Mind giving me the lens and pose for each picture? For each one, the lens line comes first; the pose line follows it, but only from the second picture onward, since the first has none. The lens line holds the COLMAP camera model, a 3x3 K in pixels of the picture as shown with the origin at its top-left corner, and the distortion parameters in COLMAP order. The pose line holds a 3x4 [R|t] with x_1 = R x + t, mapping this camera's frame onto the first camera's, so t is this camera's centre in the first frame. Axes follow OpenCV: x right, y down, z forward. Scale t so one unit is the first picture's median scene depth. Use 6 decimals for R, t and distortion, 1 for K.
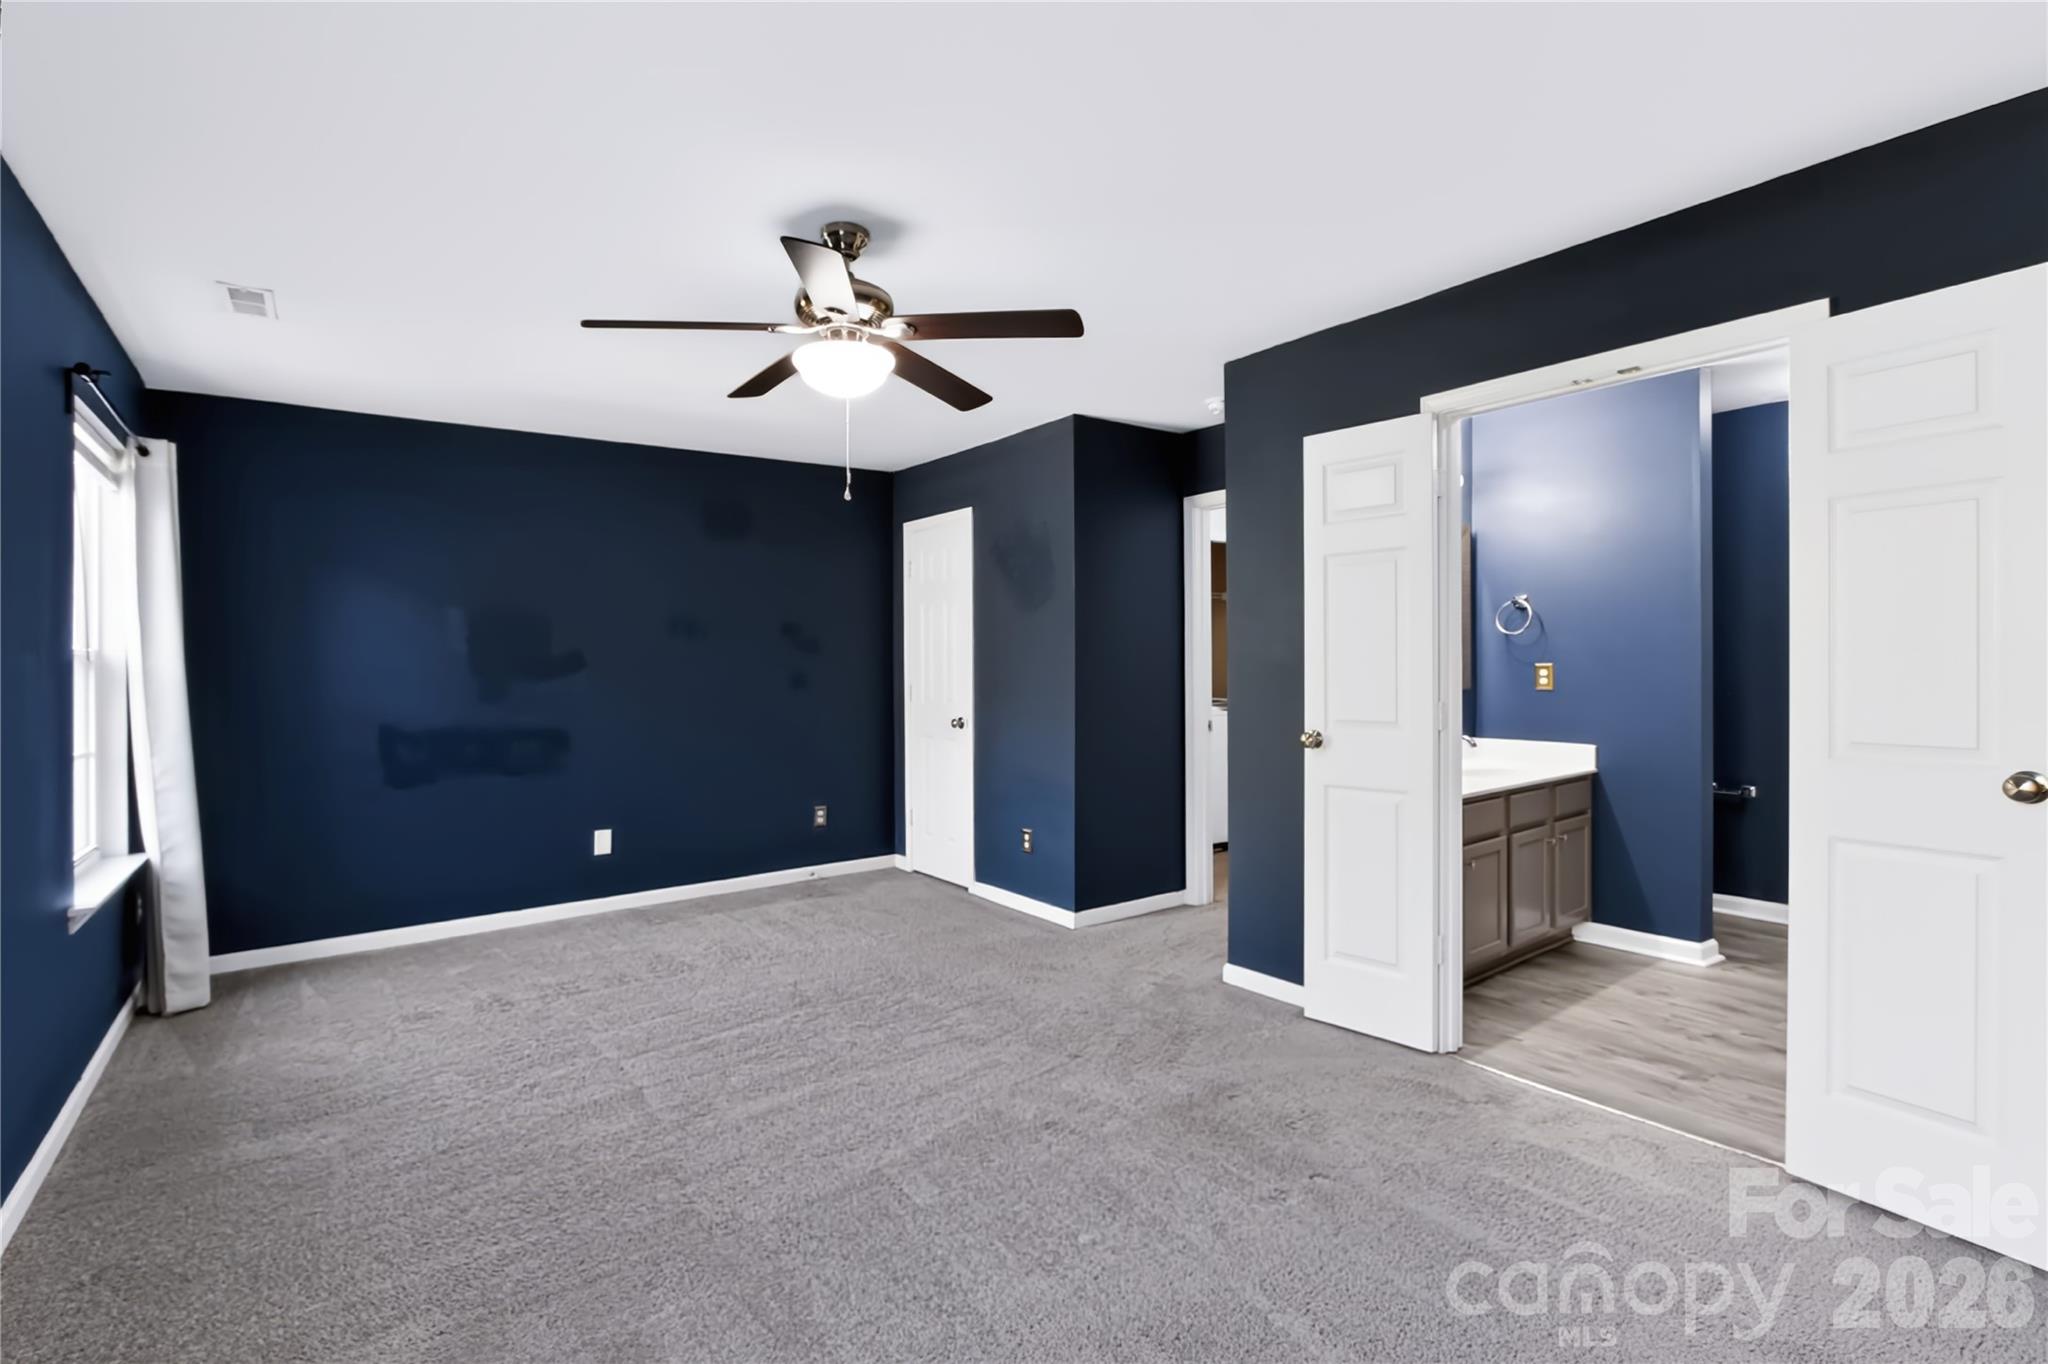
lens RADIAL K [[953.7, 0, 1021.1], [0, 953.7, 714.6], [0, 0, 1]] dist [0.000677, 0.000324]
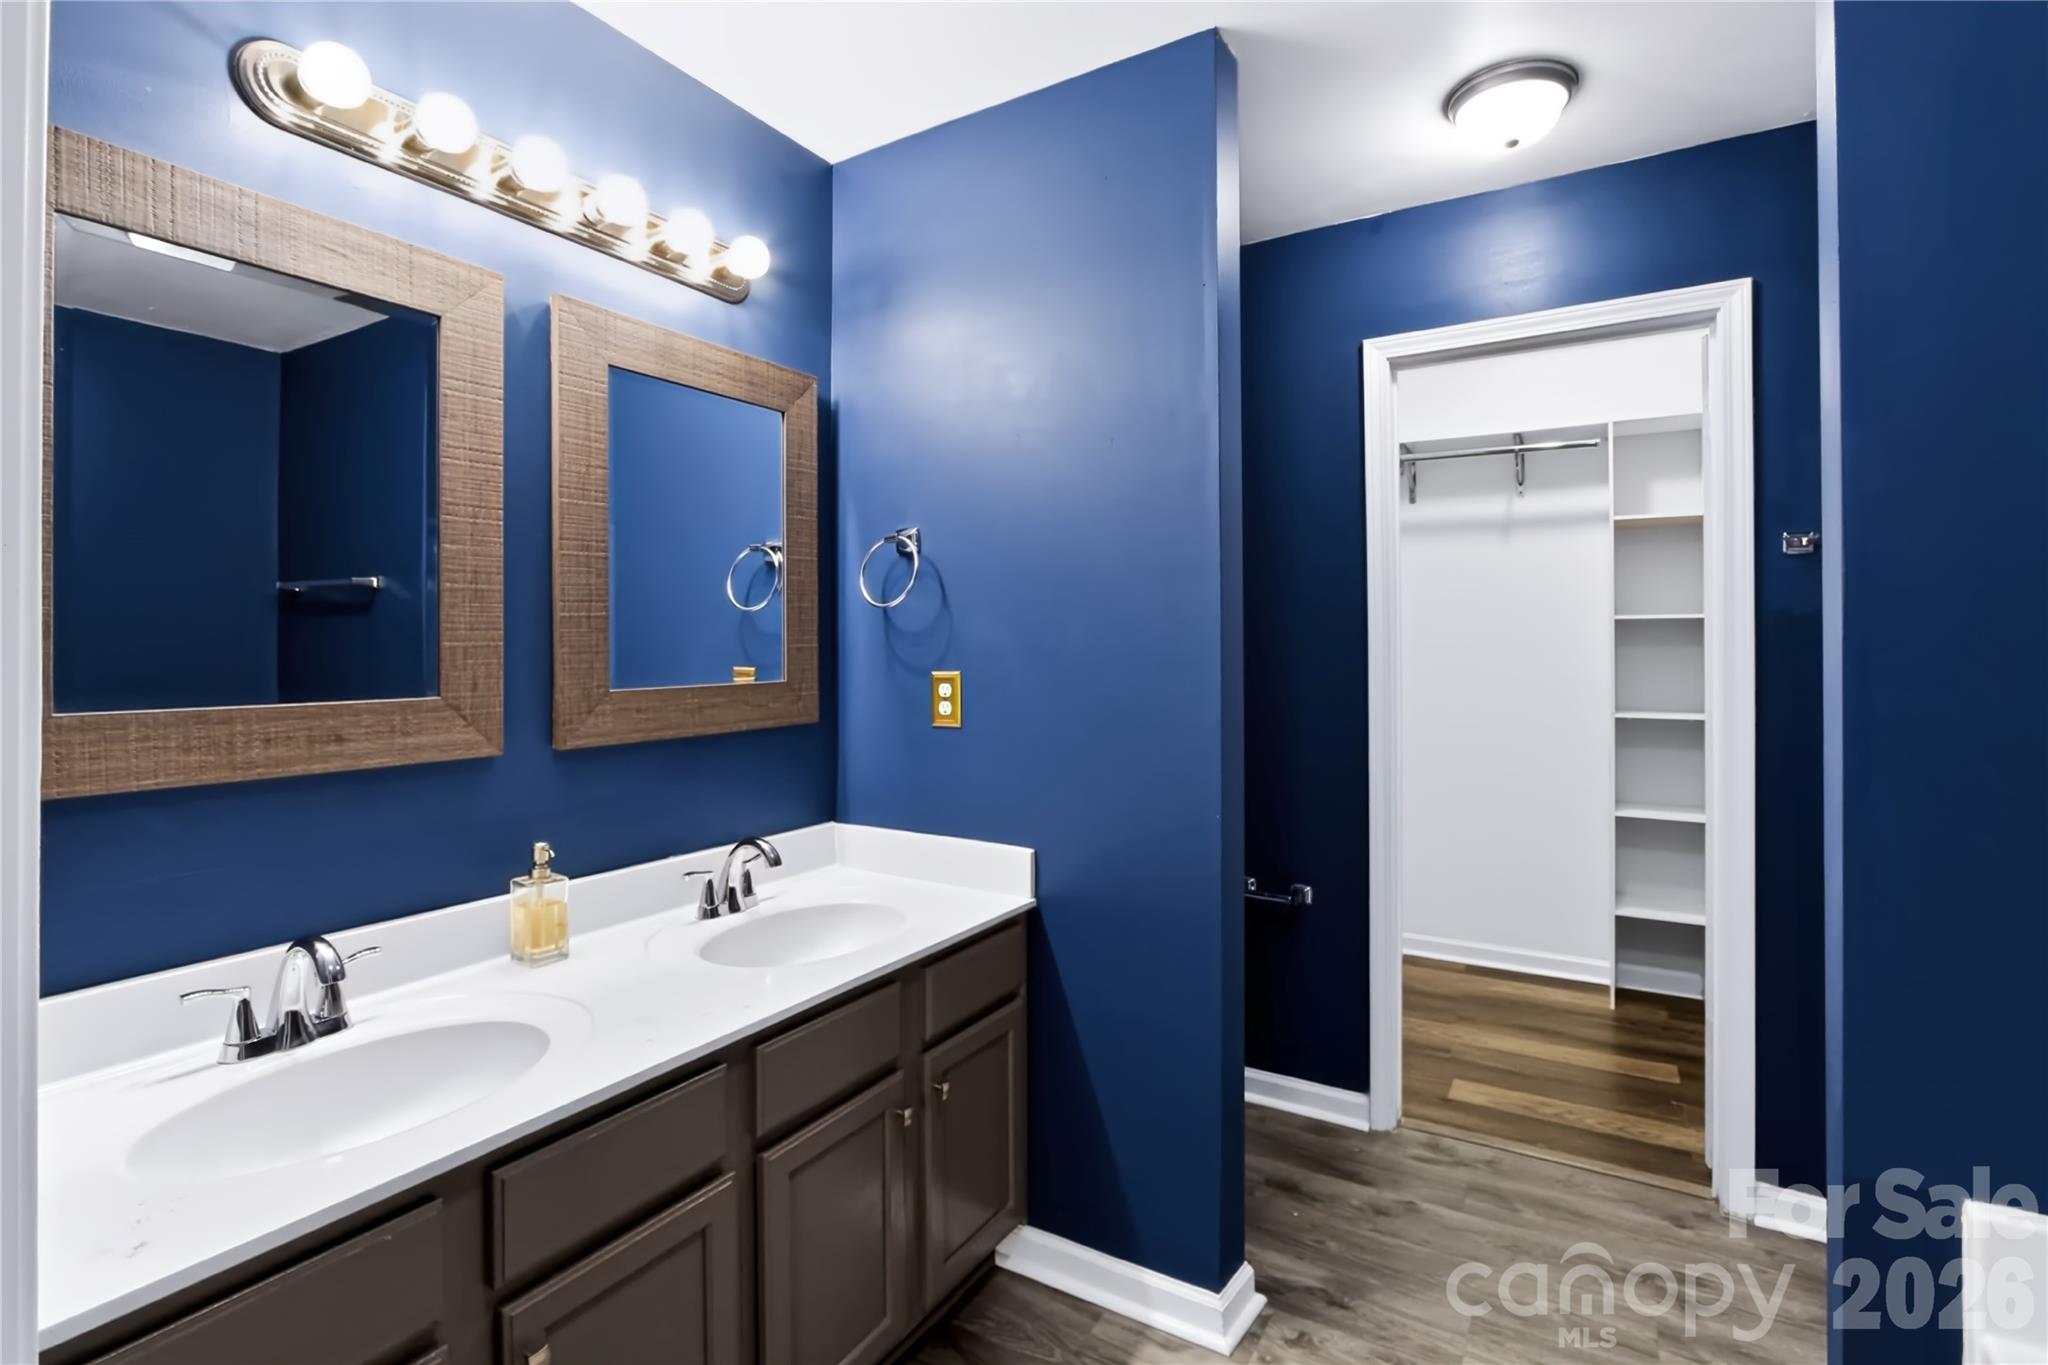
lens RADIAL K [[953.7, 0, 1021.1], [0, 953.7, 715.1], [0, 0, 1]] dist [0.000677, 0.000324]
pose [[0.922965, 0.007431, 0.384813, 0.401485], [-0.002817, 0.999917, -0.012554, -0.026166], [-0.384875, 0.010502, 0.922909, 0.551936]]
